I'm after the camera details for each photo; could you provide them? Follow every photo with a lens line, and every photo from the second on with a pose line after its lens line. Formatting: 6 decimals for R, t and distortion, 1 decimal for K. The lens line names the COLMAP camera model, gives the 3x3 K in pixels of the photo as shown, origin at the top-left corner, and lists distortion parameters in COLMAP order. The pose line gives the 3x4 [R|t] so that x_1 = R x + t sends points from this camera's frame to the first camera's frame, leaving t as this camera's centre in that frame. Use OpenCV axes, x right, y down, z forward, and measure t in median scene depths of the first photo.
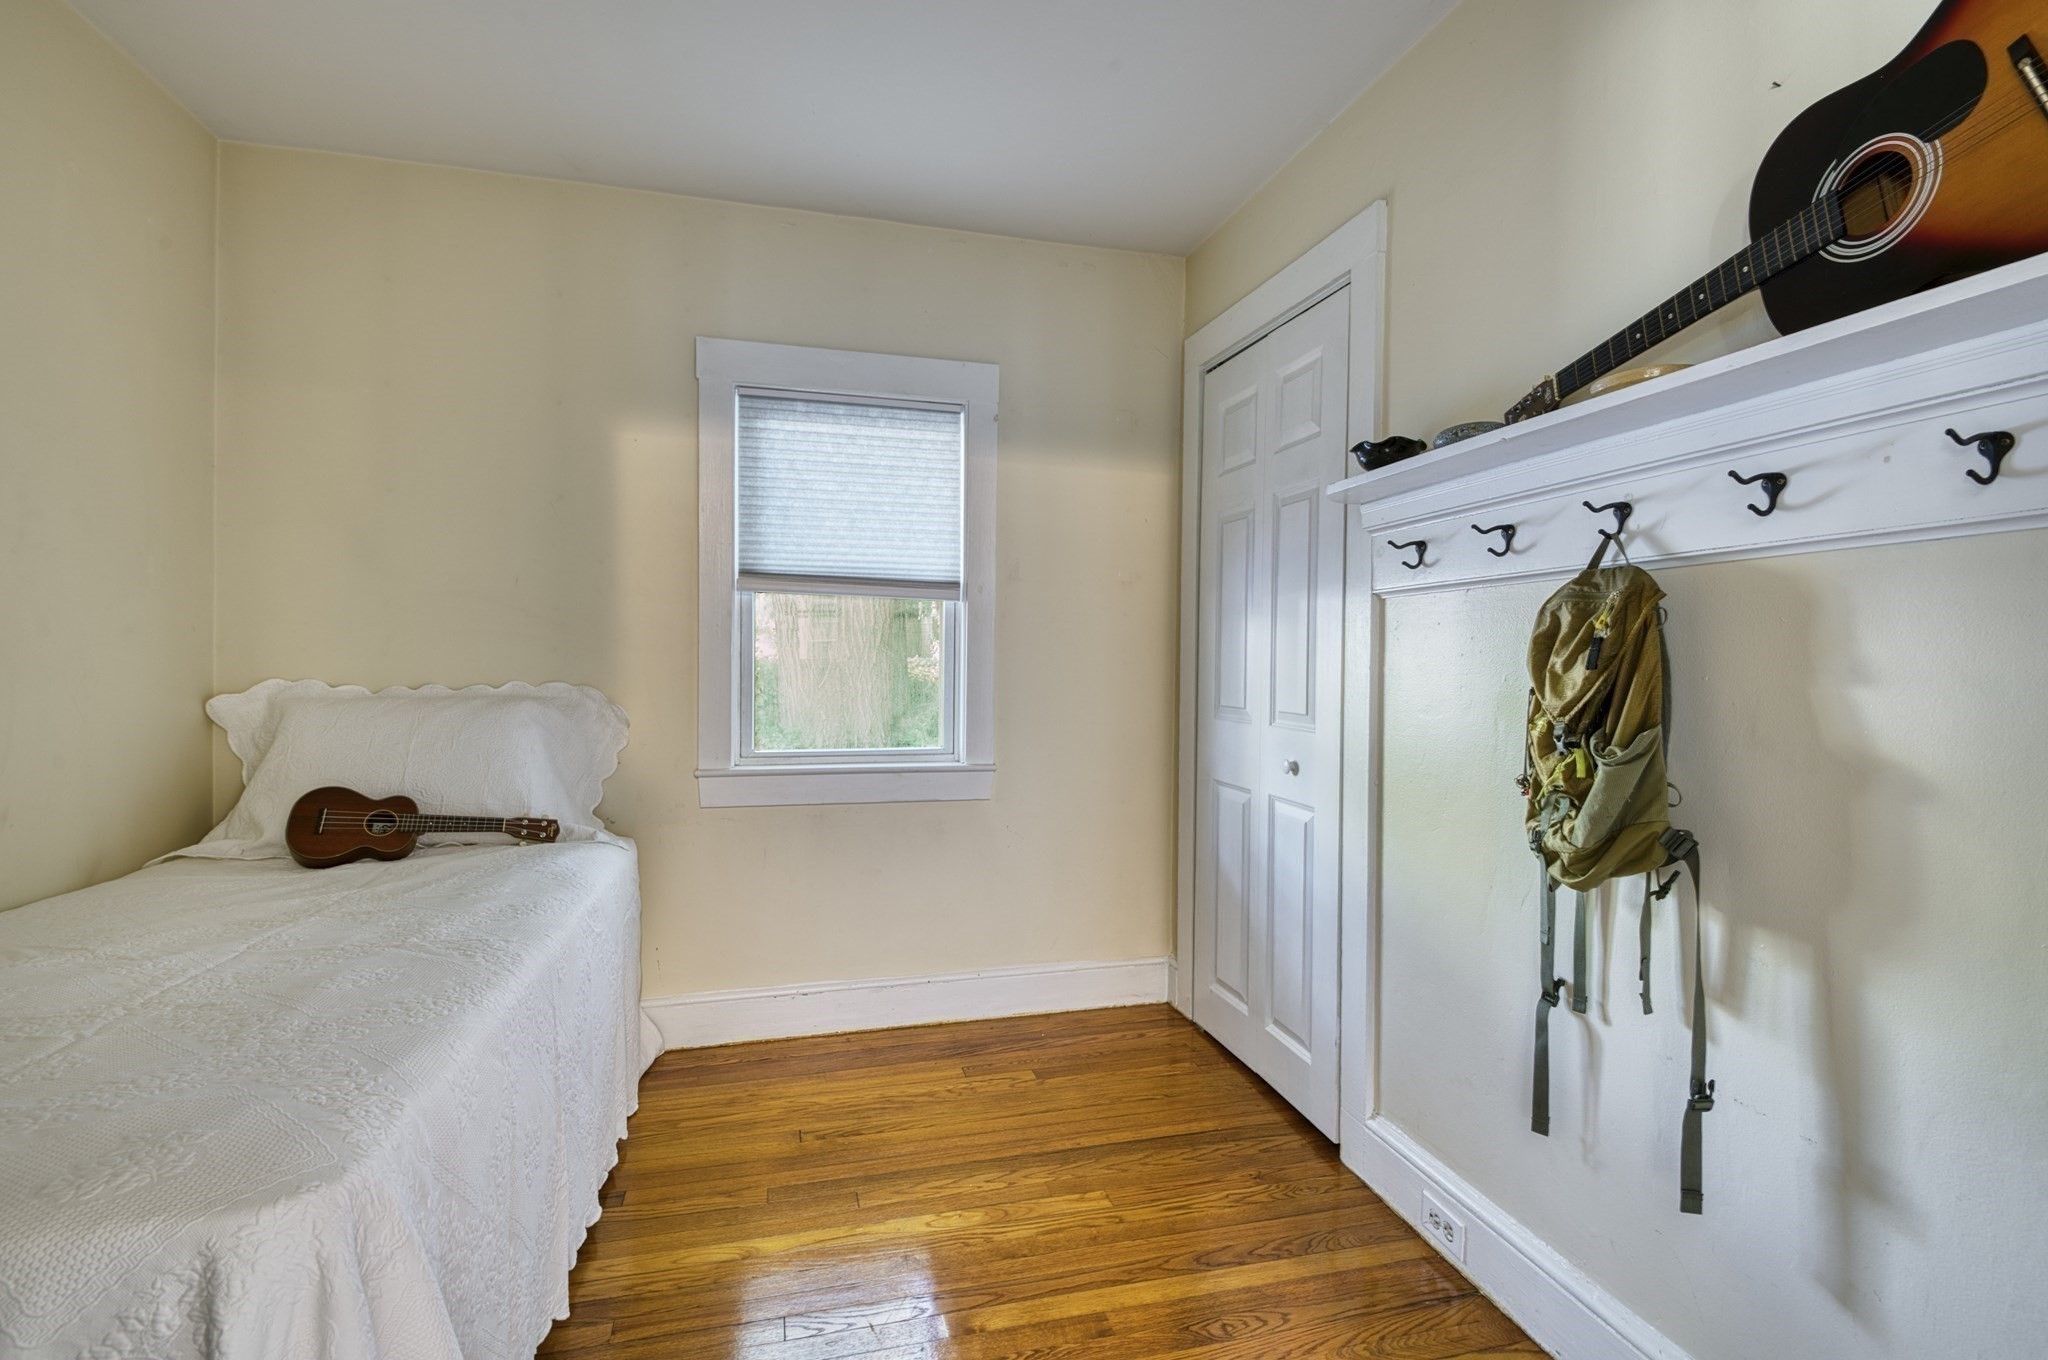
lens RADIAL K [[931.1, 0, 1020.6], [0, 931.1, 669.5], [0, 0, 1]] dist [0.001523, 0.000063]
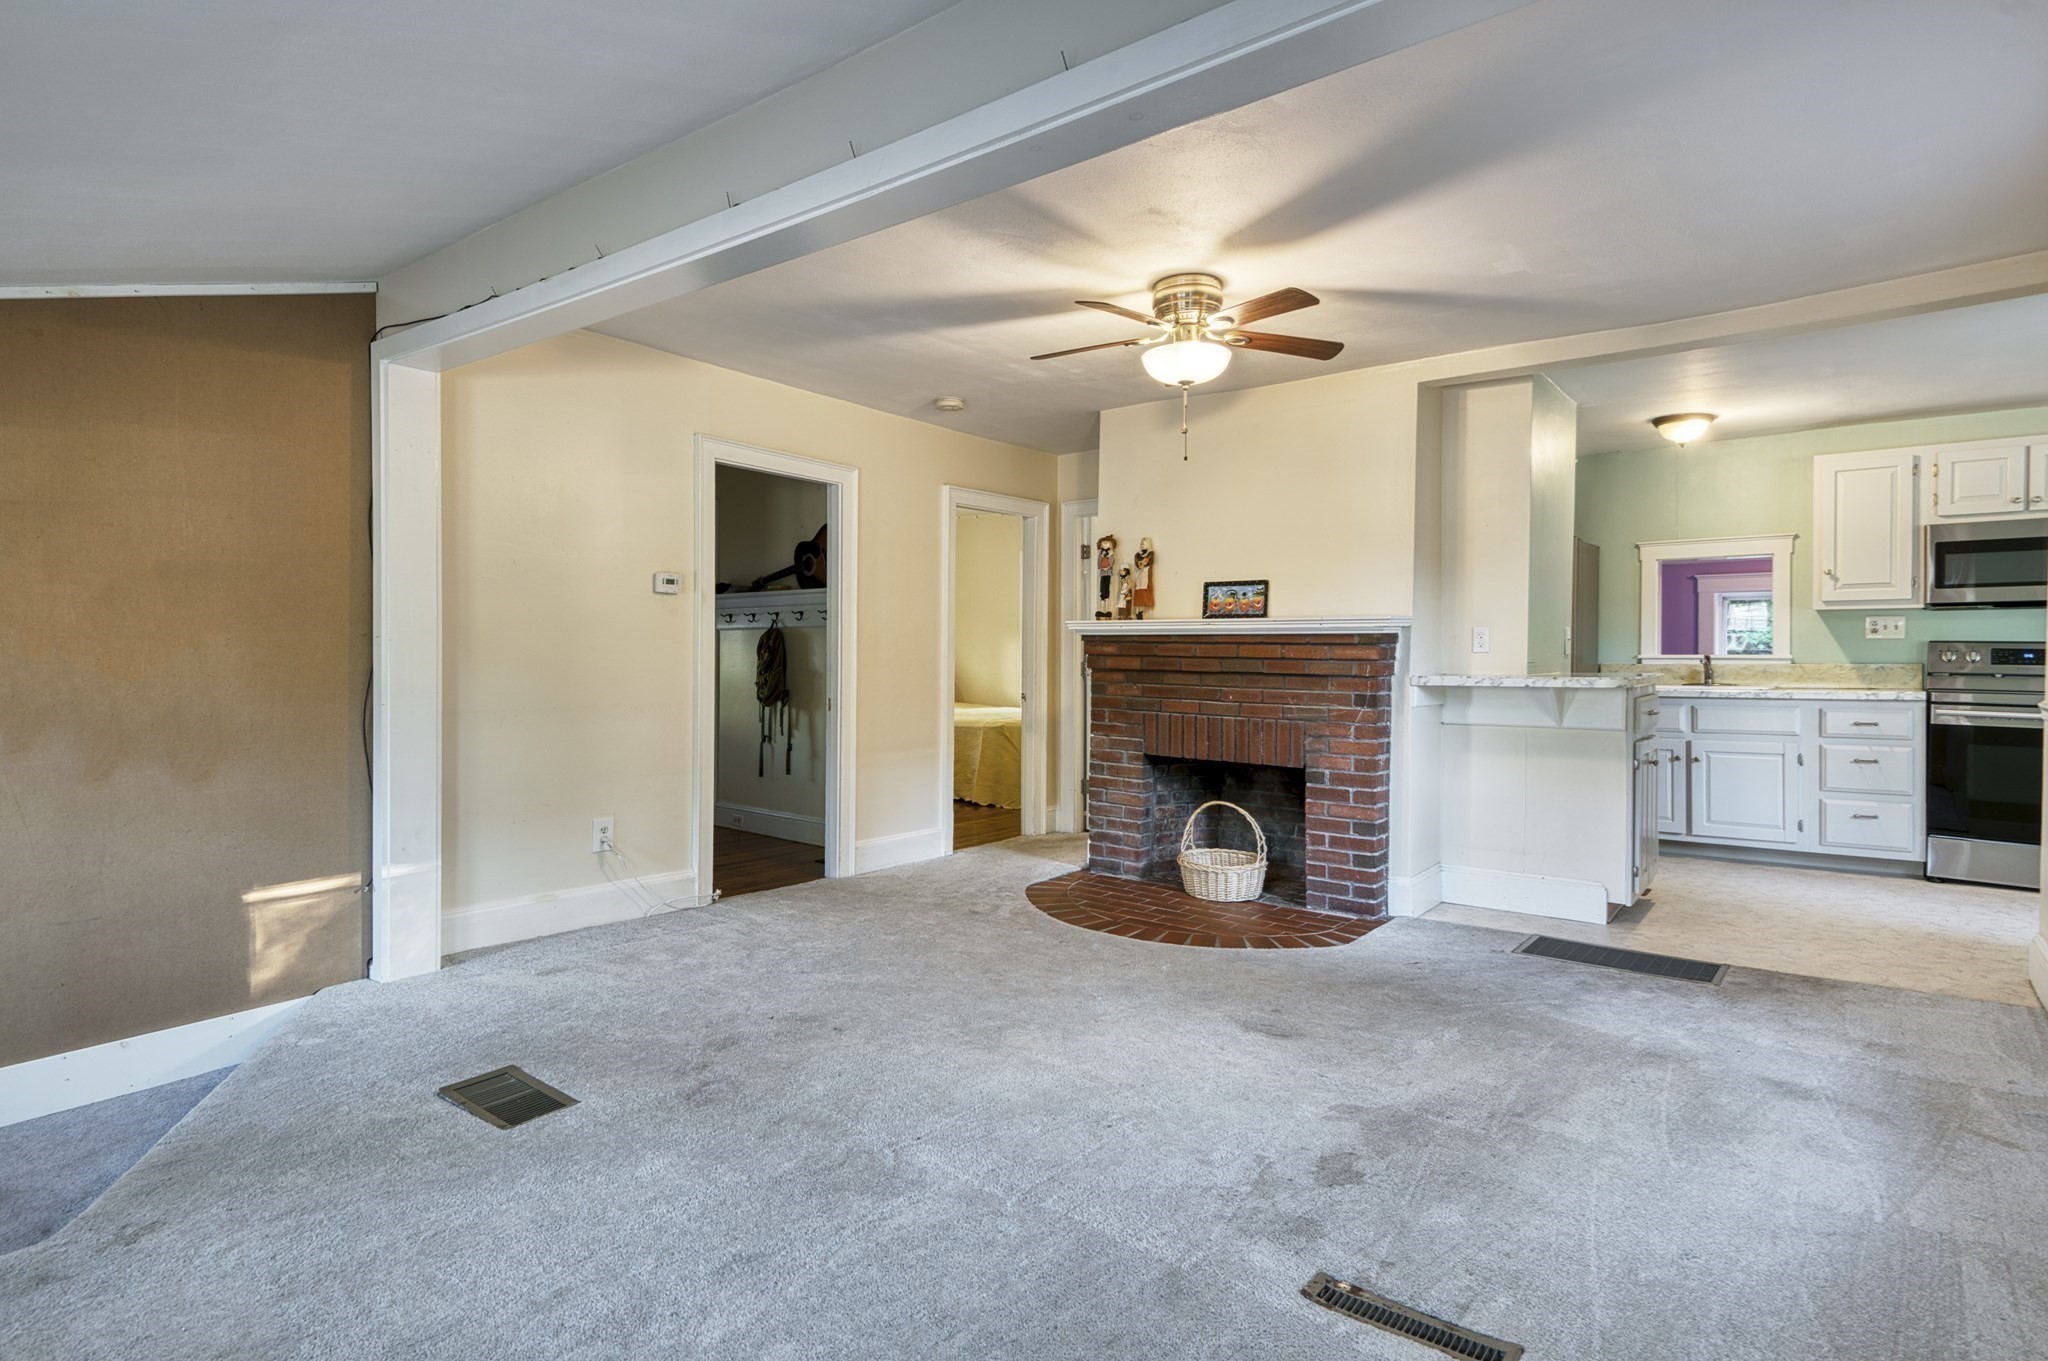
lens RADIAL K [[1091.5, 0, 1022.4], [0, 1091.5, 670.3], [0, 0, 1]] dist [-0.001942, -0.000318]
pose [[0.788730, -0.004693, 0.614722, -1.467146], [0.005067, 0.999987, 0.001133, 0.074861], [-0.614719, 0.002221, 0.788743, -3.479882]]
